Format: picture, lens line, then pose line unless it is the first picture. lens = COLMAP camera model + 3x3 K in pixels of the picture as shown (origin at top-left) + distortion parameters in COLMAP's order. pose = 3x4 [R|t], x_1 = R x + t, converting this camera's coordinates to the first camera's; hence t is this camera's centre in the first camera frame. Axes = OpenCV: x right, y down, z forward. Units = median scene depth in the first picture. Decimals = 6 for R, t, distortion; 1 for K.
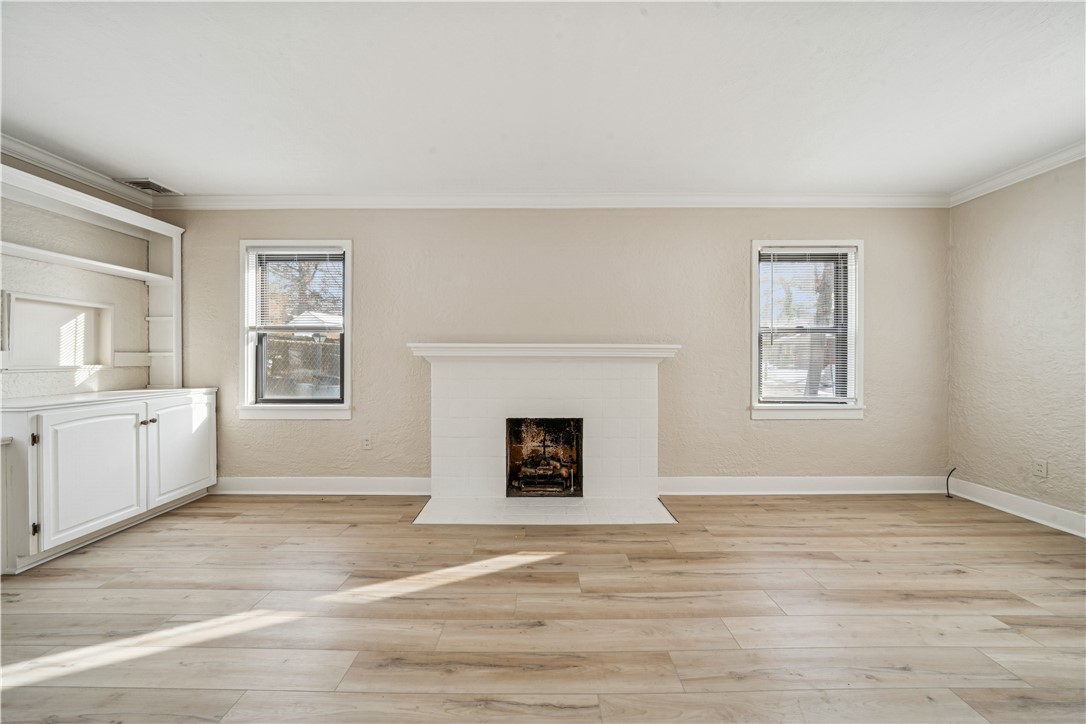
lens RADIAL K [[374.1, 0, 542.9], [0, 374.1, 357.3], [0, 0, 1]] dist [-0.002927, -0.000135]
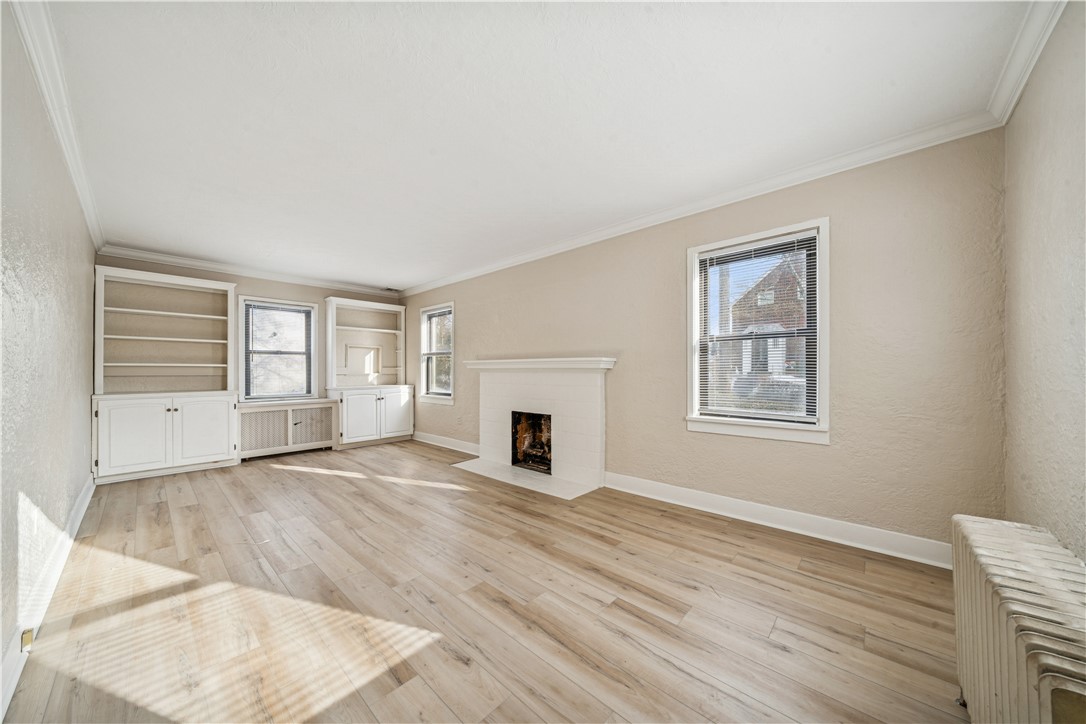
lens RADIAL K [[374.1, 0, 535.7], [0, 374.1, 368.6], [0, 0, 1]] dist [-0.002927, -0.000135]
pose [[0.727615, -0.006278, -0.685957, 0.982246], [0.003391, 0.999979, -0.005555, 0.007232], [0.685977, 0.001716, 0.727621, 0.007580]]
